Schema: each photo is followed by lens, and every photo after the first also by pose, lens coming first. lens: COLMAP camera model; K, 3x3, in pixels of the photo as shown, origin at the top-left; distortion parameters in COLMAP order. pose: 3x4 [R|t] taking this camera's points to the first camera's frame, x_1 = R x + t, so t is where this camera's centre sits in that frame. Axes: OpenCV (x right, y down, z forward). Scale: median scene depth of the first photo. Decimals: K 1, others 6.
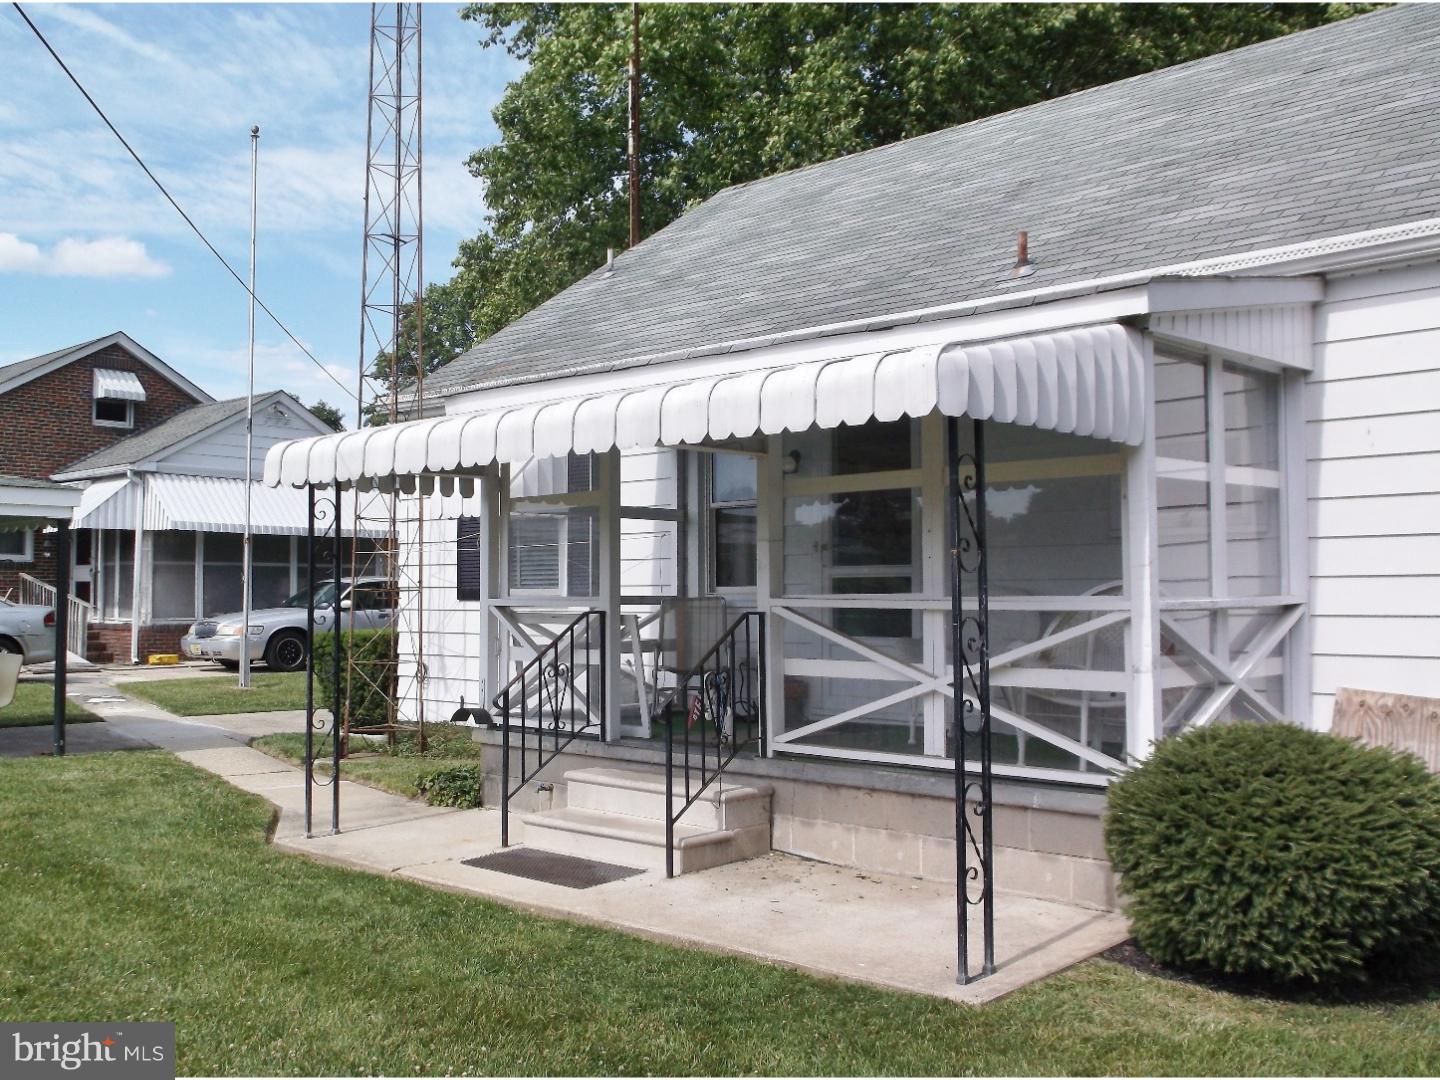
lens RADIAL K [[1438.3, 0, 719.8], [0, 1438.3, 539.9], [0, 0, 1]] dist [0.033553, 0.000000]
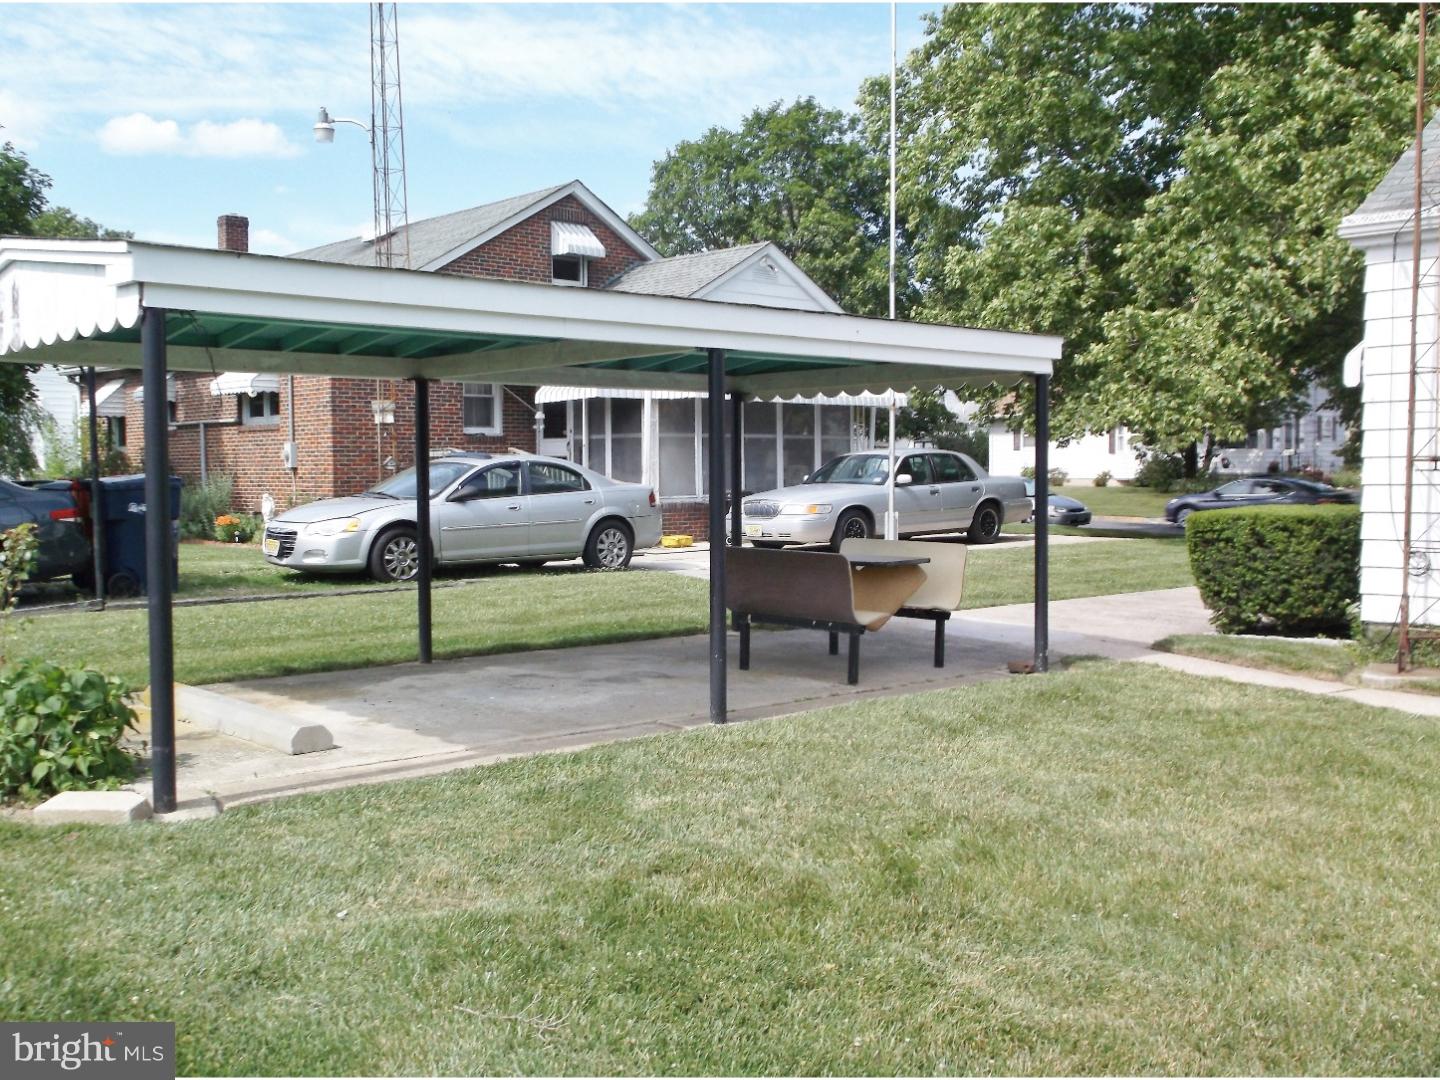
lens RADIAL K [[1438.3, 0, 723.8], [0, 1438.3, 536.8], [0, 0, 1]] dist [0.033553, 0.000000]
pose [[0.997434, -0.002213, -0.071557, -0.113665], [0.008200, 0.996476, 0.083481, 0.001835], [0.071120, -0.083854, 0.993937, 0.039518]]
